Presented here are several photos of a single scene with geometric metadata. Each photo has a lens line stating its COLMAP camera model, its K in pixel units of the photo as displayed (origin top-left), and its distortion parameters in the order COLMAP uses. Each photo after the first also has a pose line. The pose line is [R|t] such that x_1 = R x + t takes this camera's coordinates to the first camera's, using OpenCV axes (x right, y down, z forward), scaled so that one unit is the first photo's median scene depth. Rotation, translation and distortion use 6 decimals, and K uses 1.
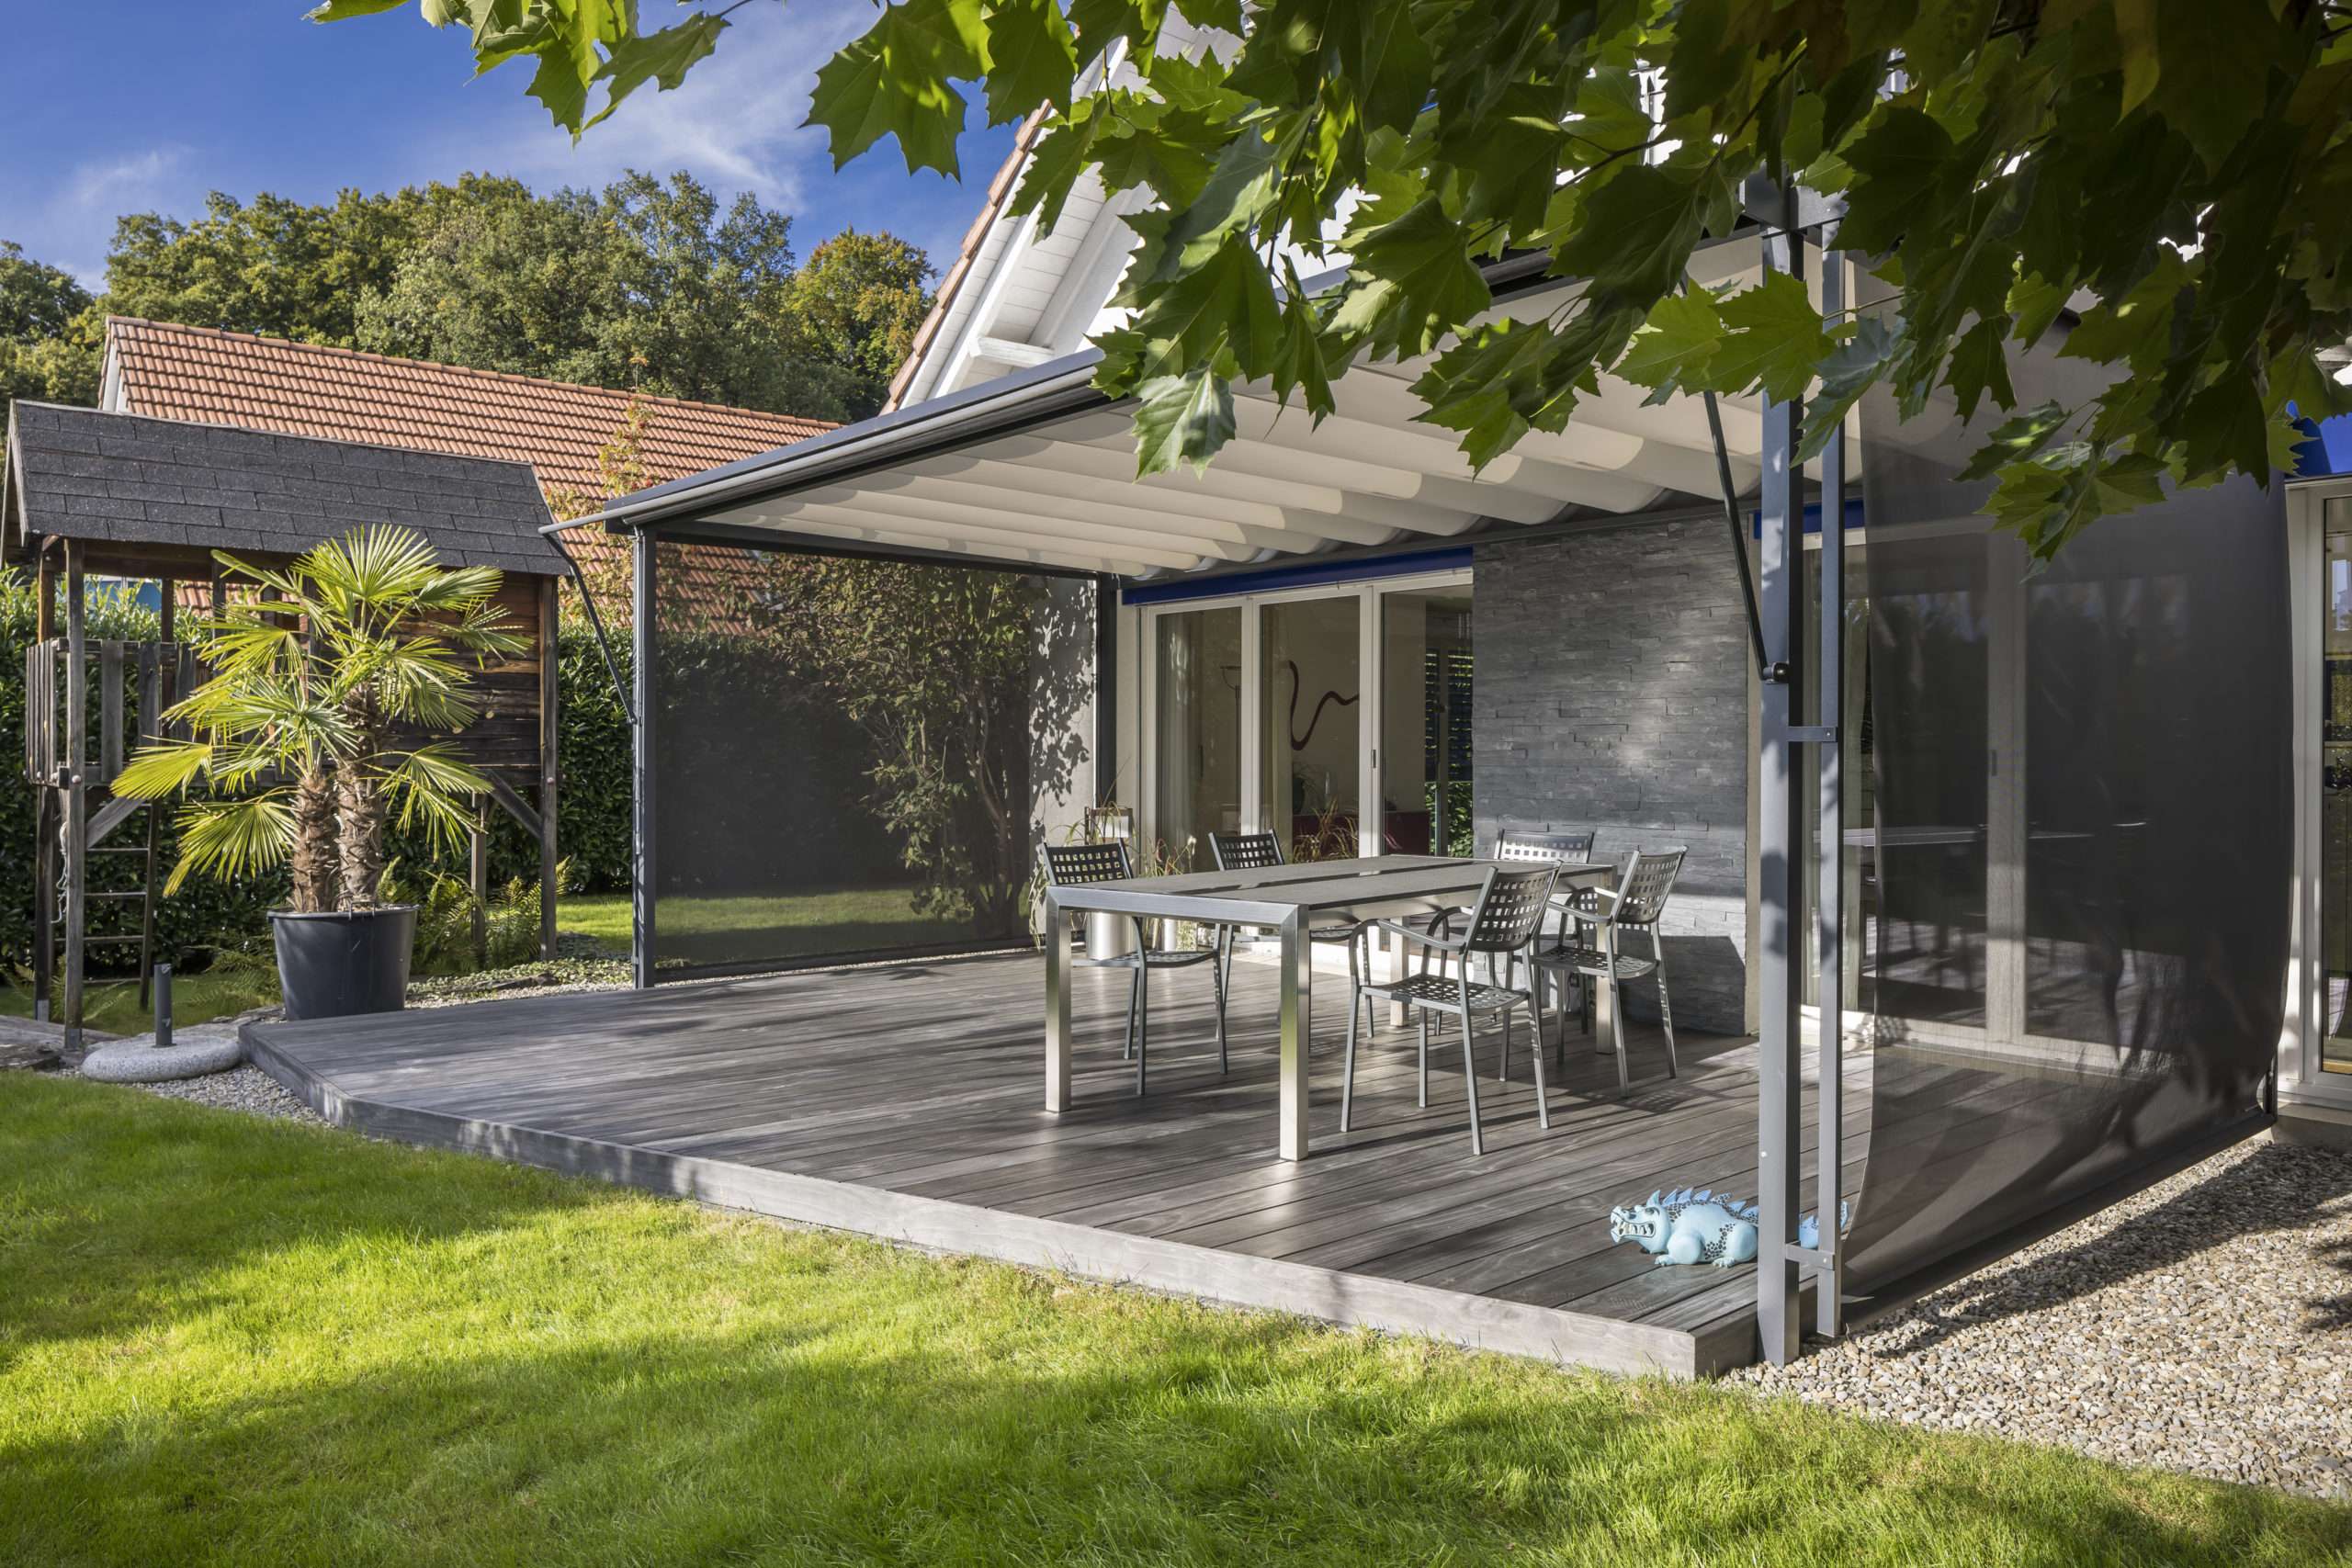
lens RADIAL K [[1699.1, 0, 1171.5], [0, 1699.1, 800.9], [0, 0, 1]] dist [-0.003243, -0.002385]
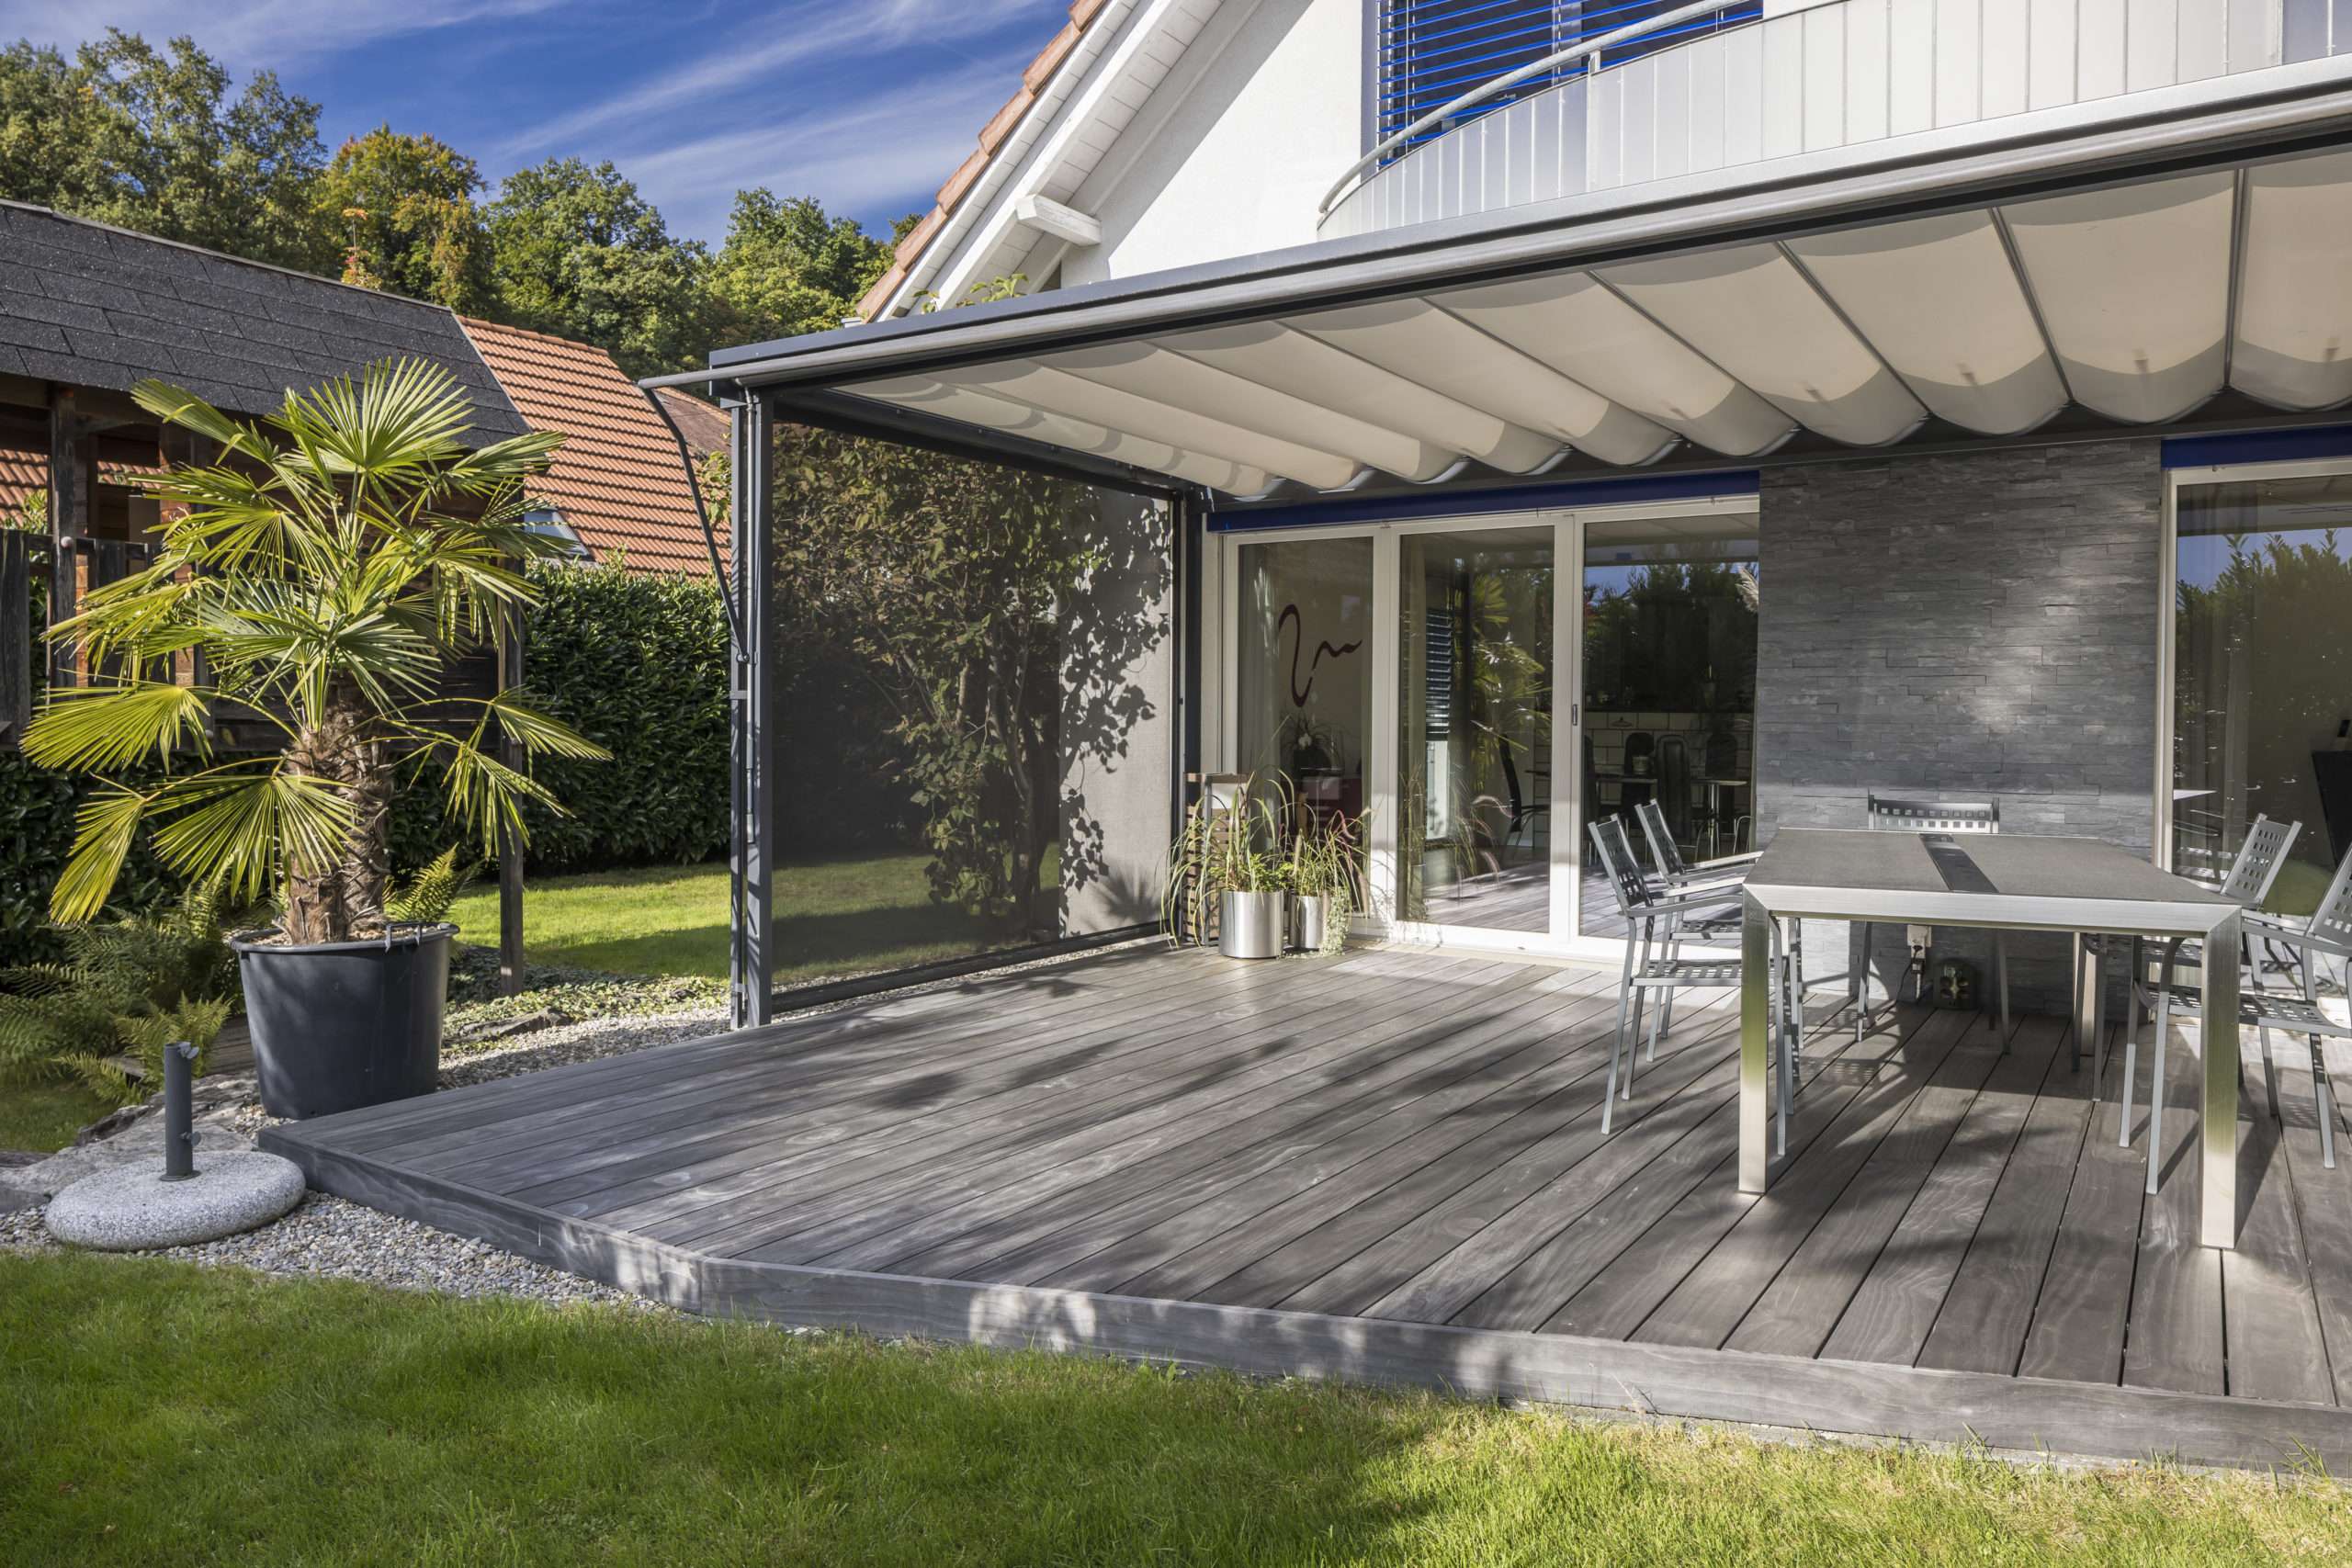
lens RADIAL K [[1666.9, 0, 1176.0], [0, 1666.9, 784.0], [0, 0, 1]] dist [-0.002550, 0.000142]
pose [[0.956997, -0.008696, 0.289968, -0.265798], [0.005132, 0.999902, 0.013049, -0.001601], [-0.290053, -0.010999, 0.956947, 0.203655]]
